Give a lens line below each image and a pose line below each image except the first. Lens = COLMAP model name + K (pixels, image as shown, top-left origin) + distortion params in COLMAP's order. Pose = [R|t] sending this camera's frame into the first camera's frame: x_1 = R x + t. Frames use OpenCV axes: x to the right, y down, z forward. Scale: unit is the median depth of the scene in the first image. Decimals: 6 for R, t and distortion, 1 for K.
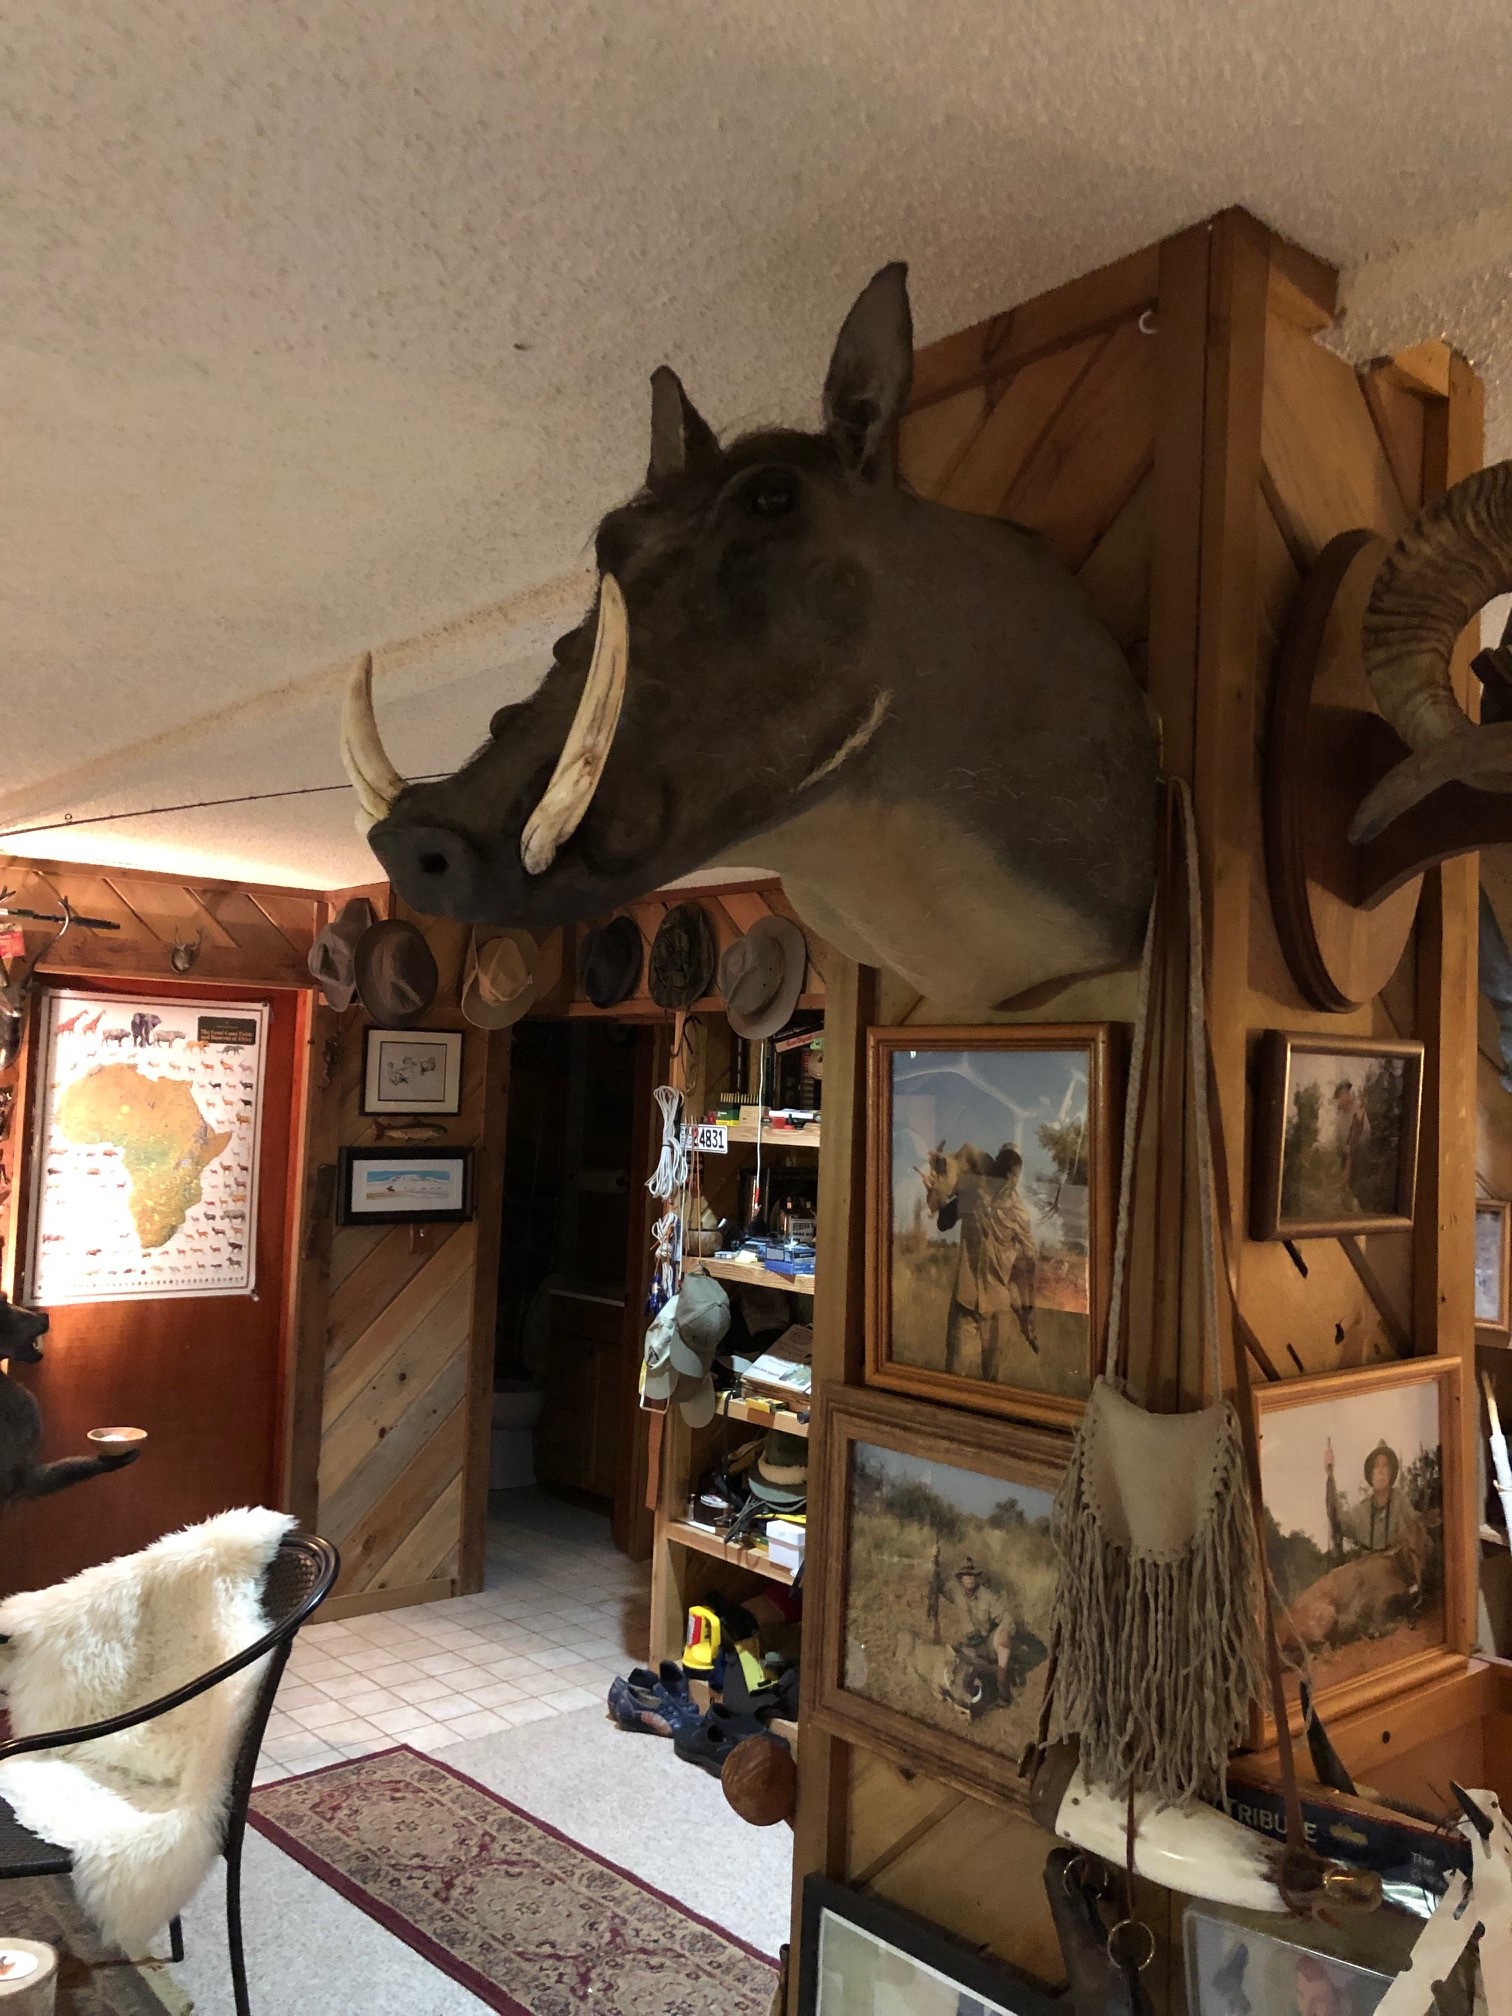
lens RADIAL K [[1669.1, 0, 764.9], [0, 1669.1, 1012.0], [0, 0, 1]] dist [-0.009672, 0.009332]
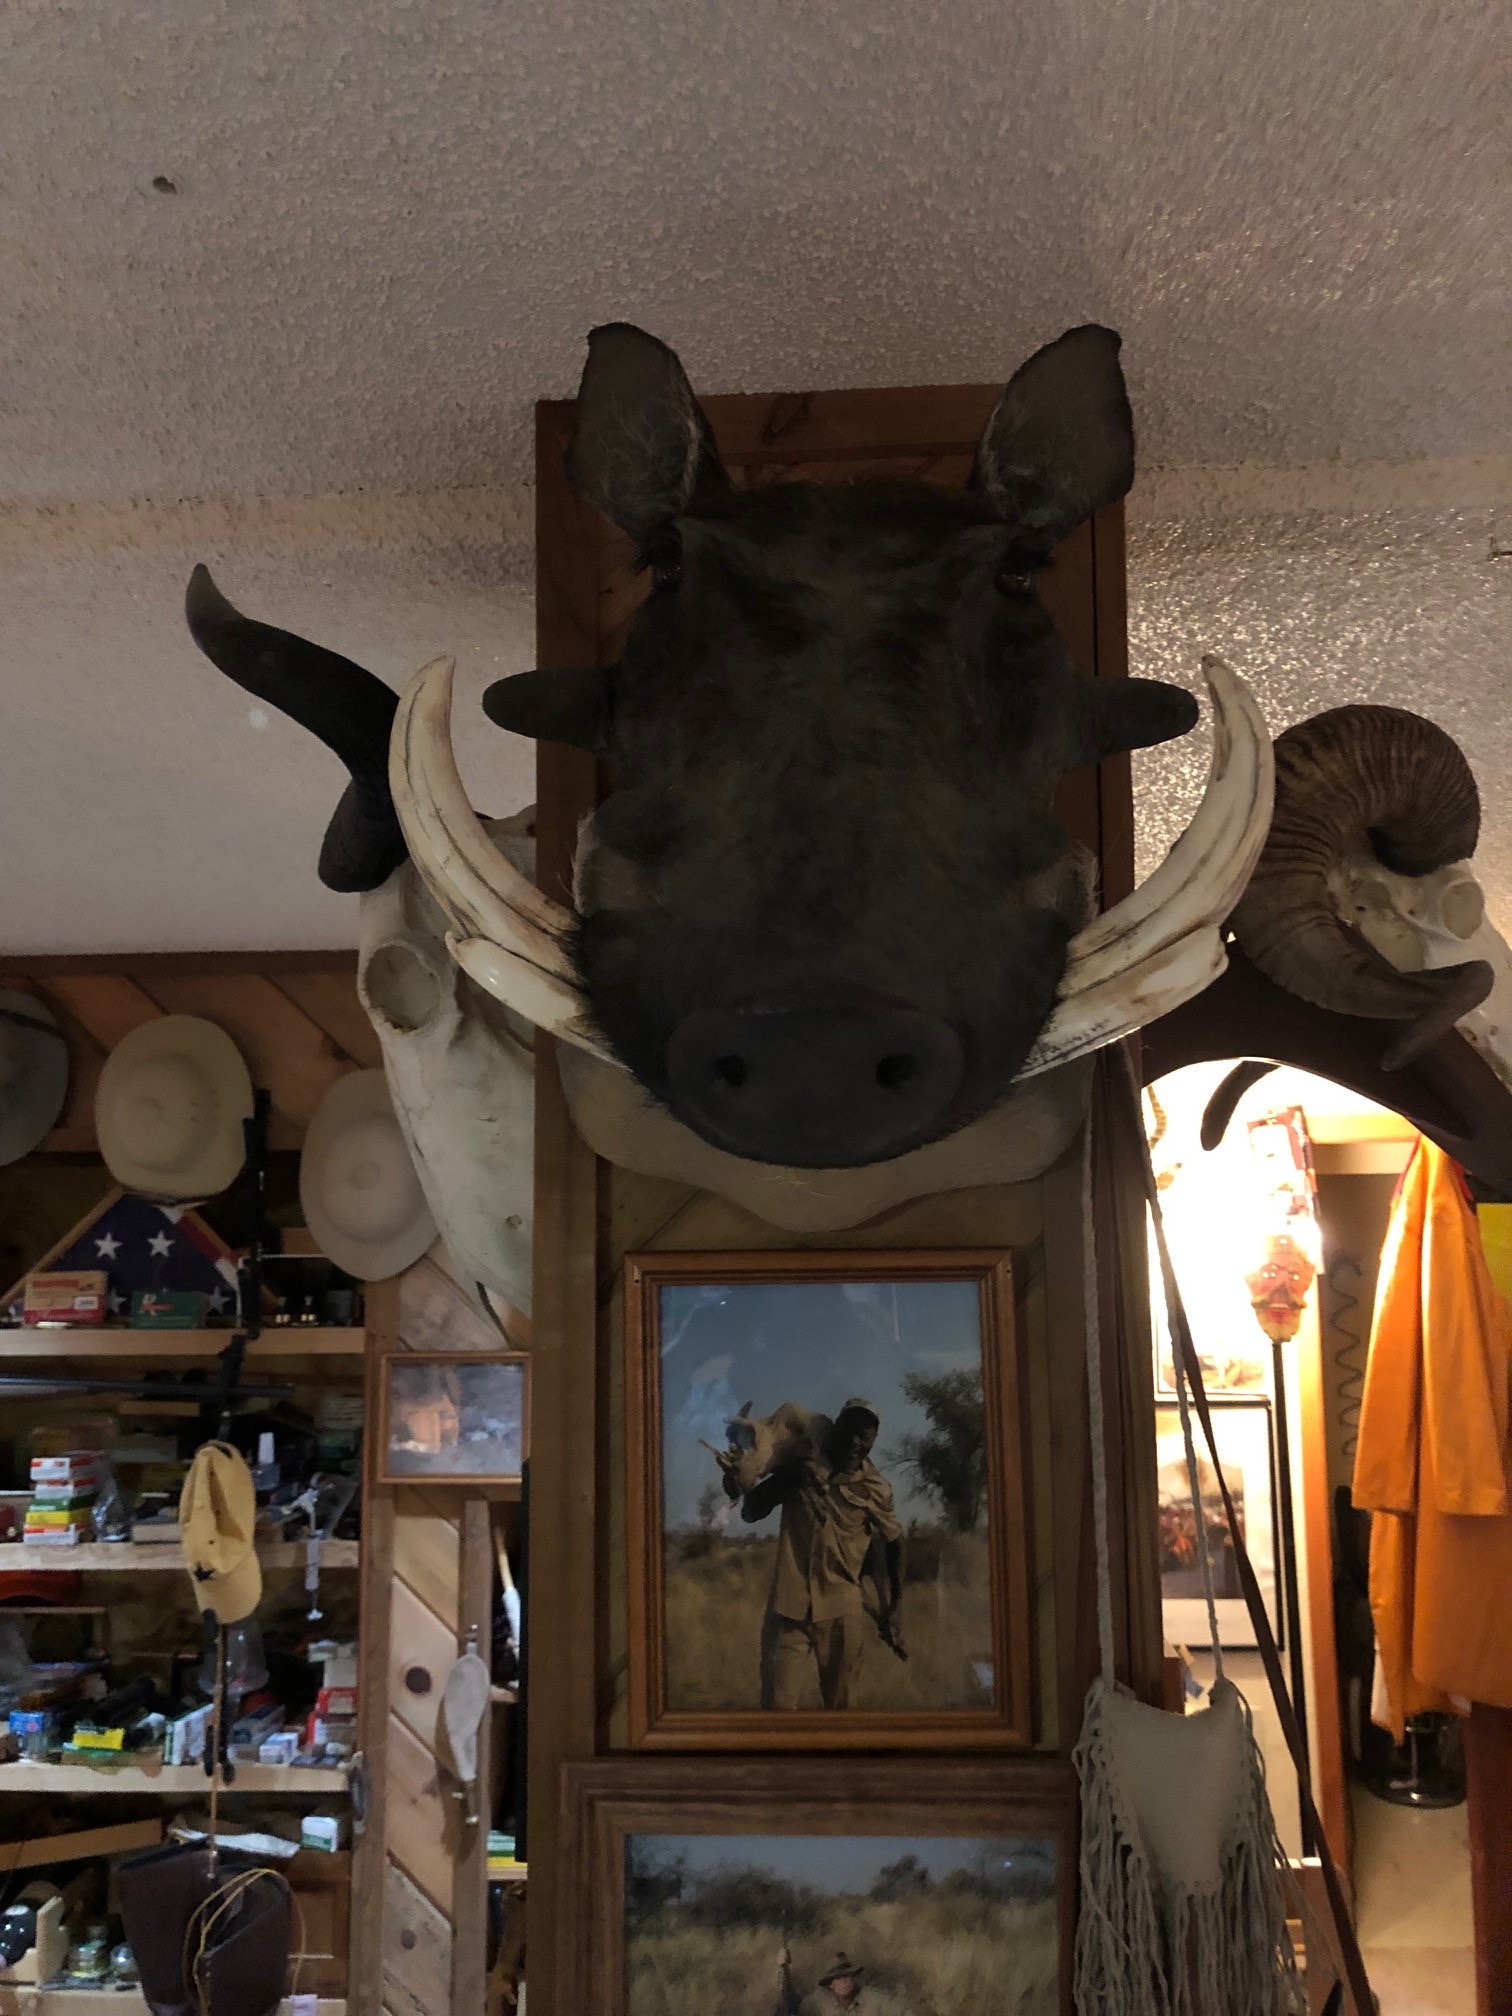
lens RADIAL K [[1669.1, 0, 757.3], [0, 1669.1, 998.3], [0, 0, 1]] dist [-0.009672, 0.009332]
pose [[0.681833, 0.055533, 0.729397, -0.481858], [-0.000799, 0.997170, -0.075174, -0.053937], [-0.731507, 0.050673, 0.679948, 0.474694]]
